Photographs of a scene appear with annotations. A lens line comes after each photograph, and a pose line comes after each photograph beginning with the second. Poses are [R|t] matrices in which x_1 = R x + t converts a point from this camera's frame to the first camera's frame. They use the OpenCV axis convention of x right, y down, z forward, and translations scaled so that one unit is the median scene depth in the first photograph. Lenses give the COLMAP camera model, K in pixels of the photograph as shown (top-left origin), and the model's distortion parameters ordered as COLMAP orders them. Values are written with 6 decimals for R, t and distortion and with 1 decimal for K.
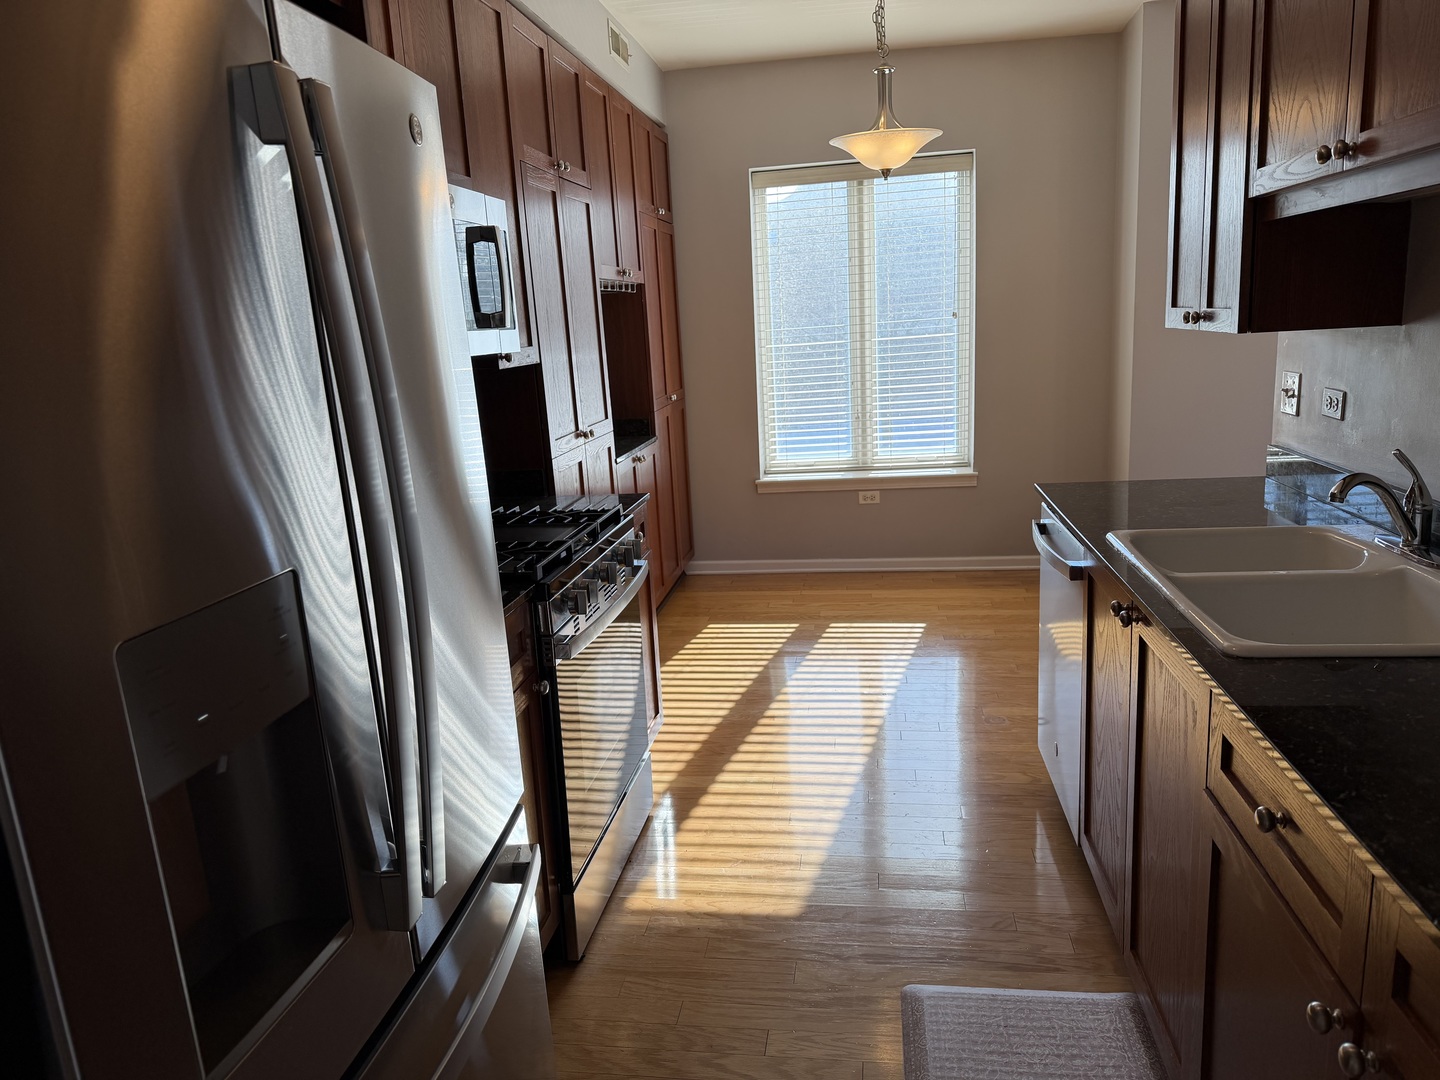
lens RADIAL K [[1009.1, 0, 720.0], [0, 1009.1, 540.0], [0, 0, 1]] dist [0.146465, -0.226370]
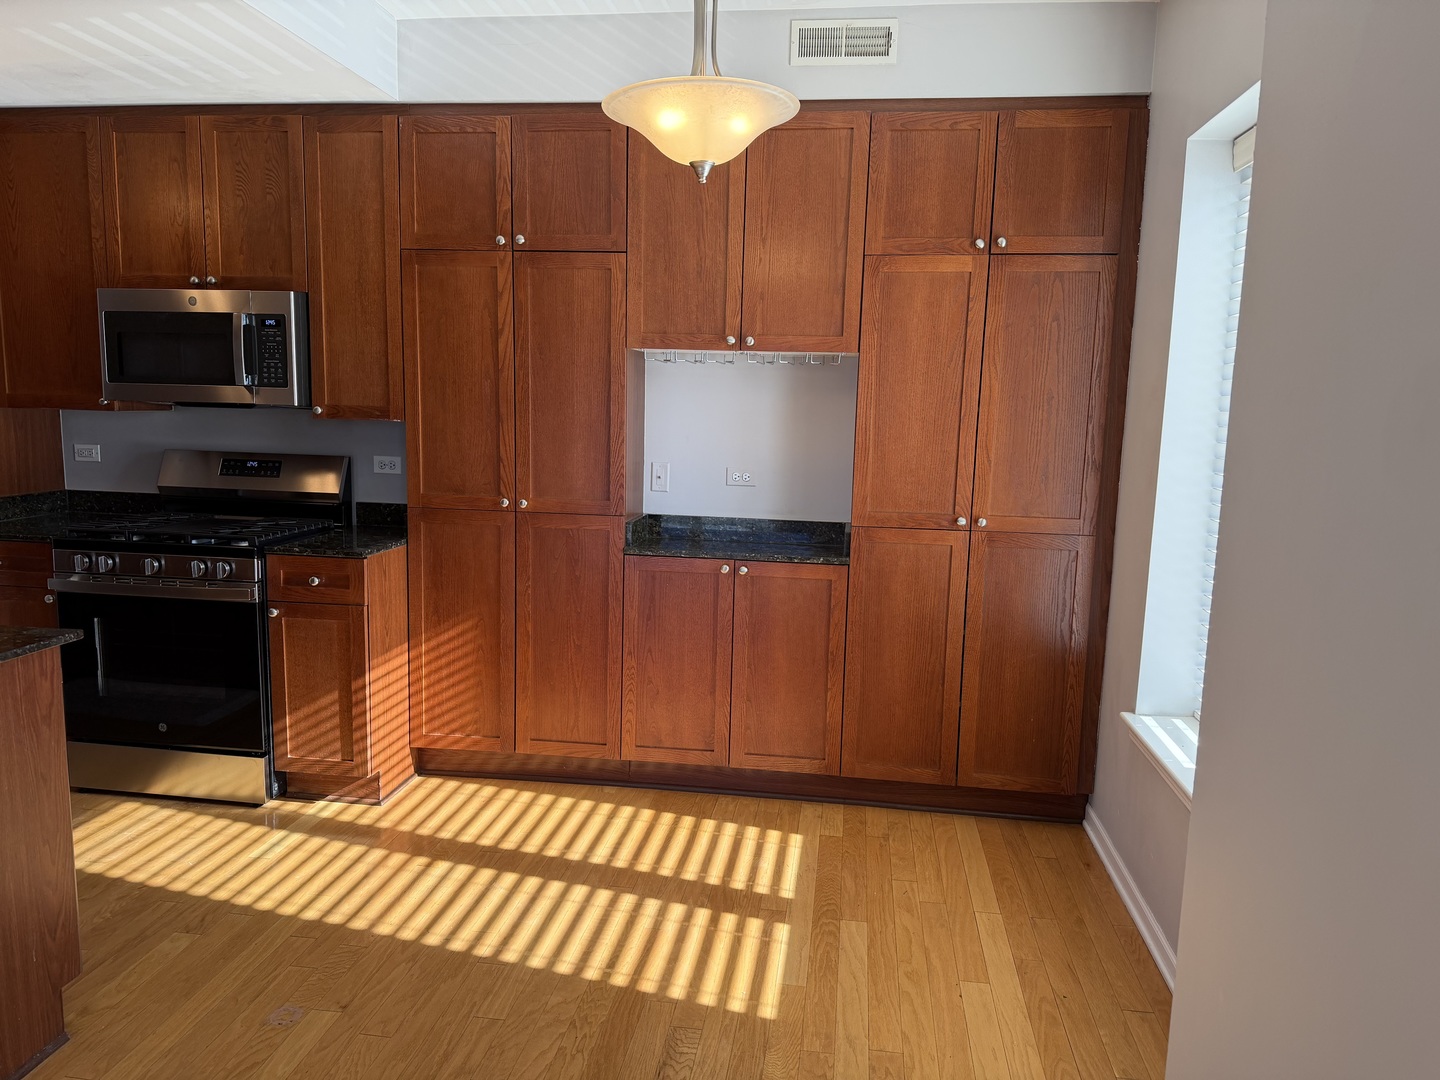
lens RADIAL K [[1009.1, 0, 720.0], [0, 1009.1, 540.0], [0, 0, 1]] dist [0.146465, -0.226370]
pose [[0.006118, 0.198149, -0.980153, 0.959819], [-0.243005, 0.951084, 0.190755, -0.344819], [0.970006, 0.237015, 0.053970, 1.303308]]
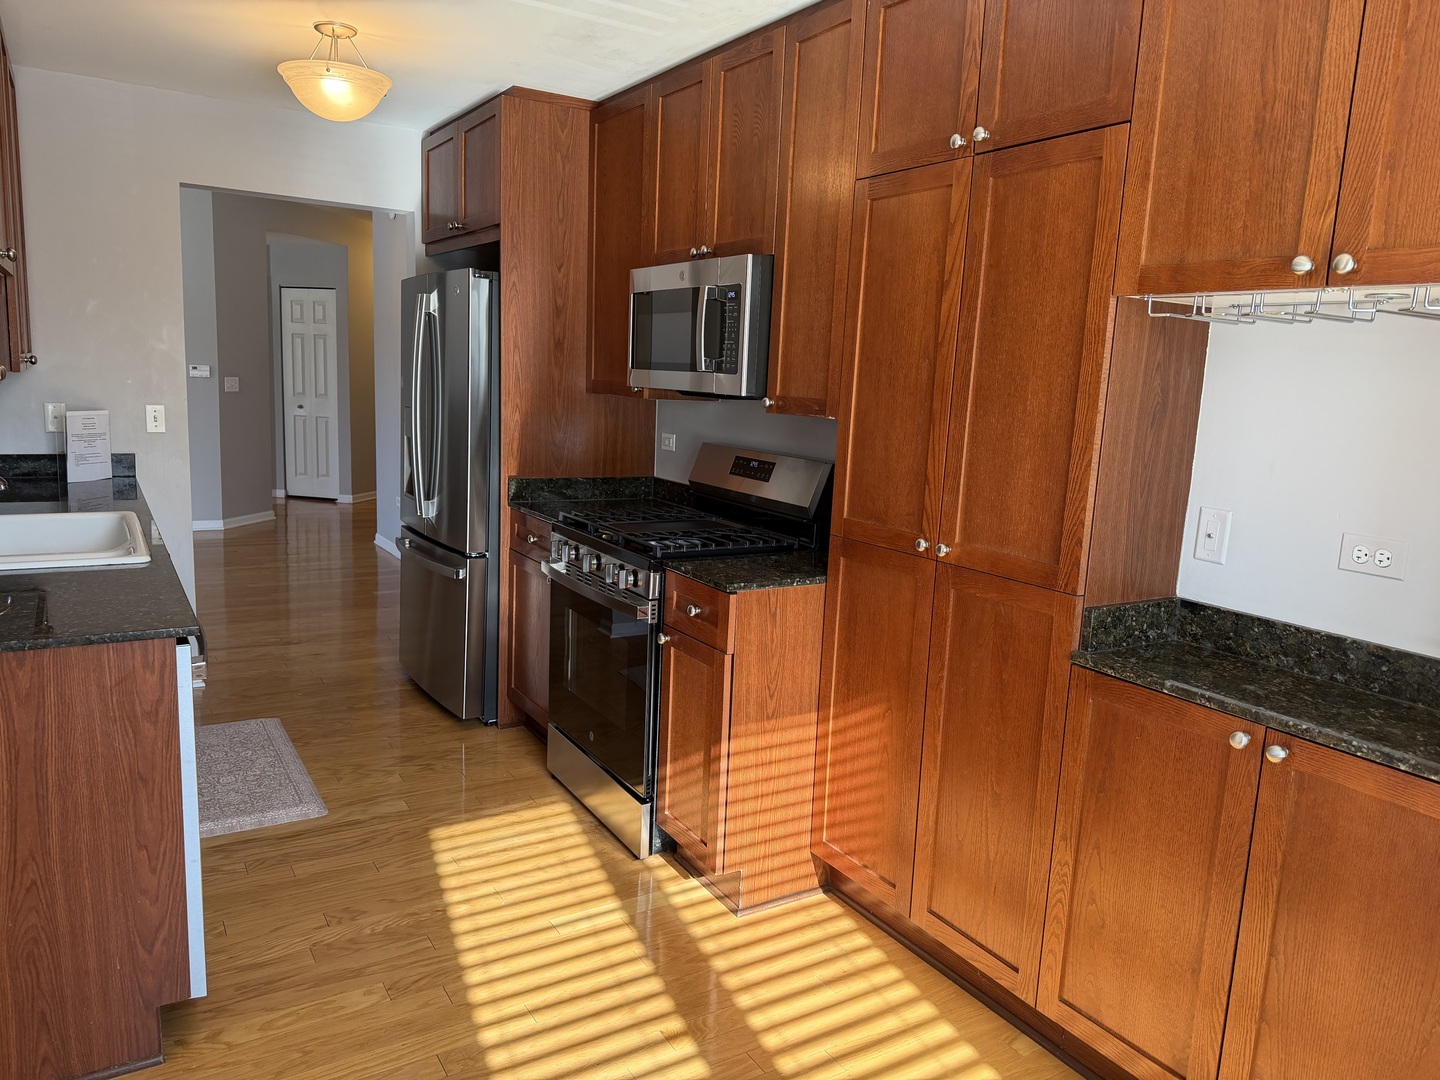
lens RADIAL K [[1009.1, 0, 720.0], [0, 1009.1, 540.0], [0, 0, 1]] dist [0.146465, -0.226370]
pose [[-0.763181, 0.130795, -0.632809, 0.432500], [-0.139540, 0.922836, 0.359030, -0.361200], [0.630938, 0.362307, -0.686040, 1.536849]]
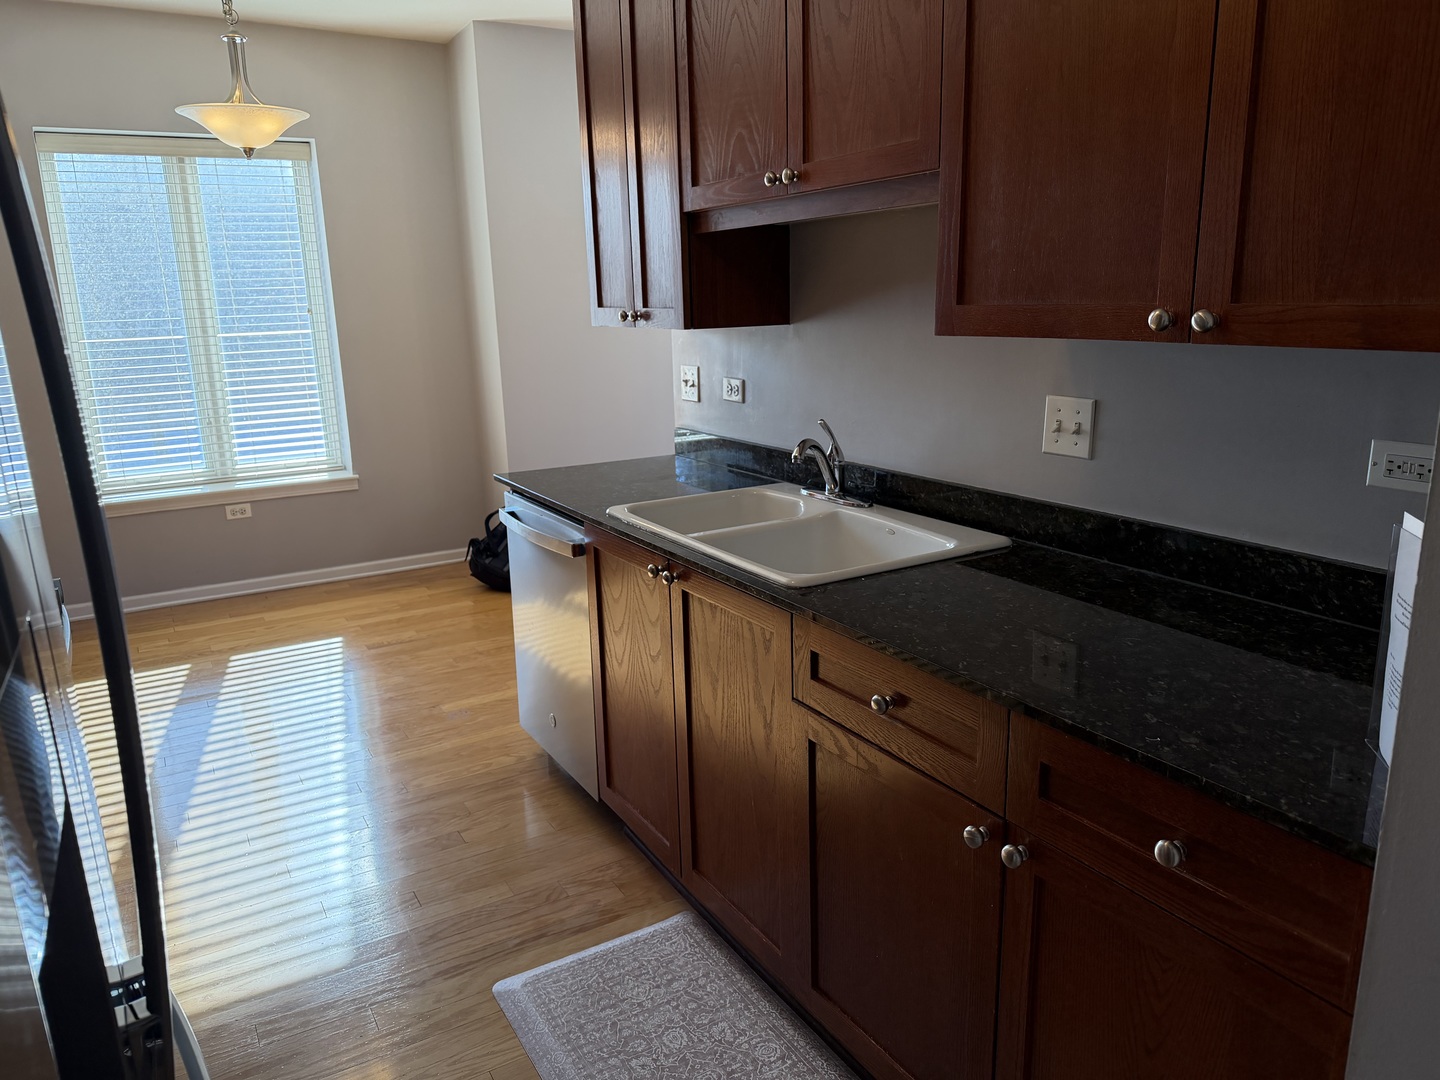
lens RADIAL K [[1025.1, 0, 699.5], [0, 1025.1, 533.1], [0, 0, 1]] dist [0.105990, -0.143777]
pose [[0.788128, -0.106186, 0.606283, -0.156241], [0.115356, 0.993035, 0.023968, 0.002720], [-0.604606, 0.051048, 0.794887, 0.049244]]
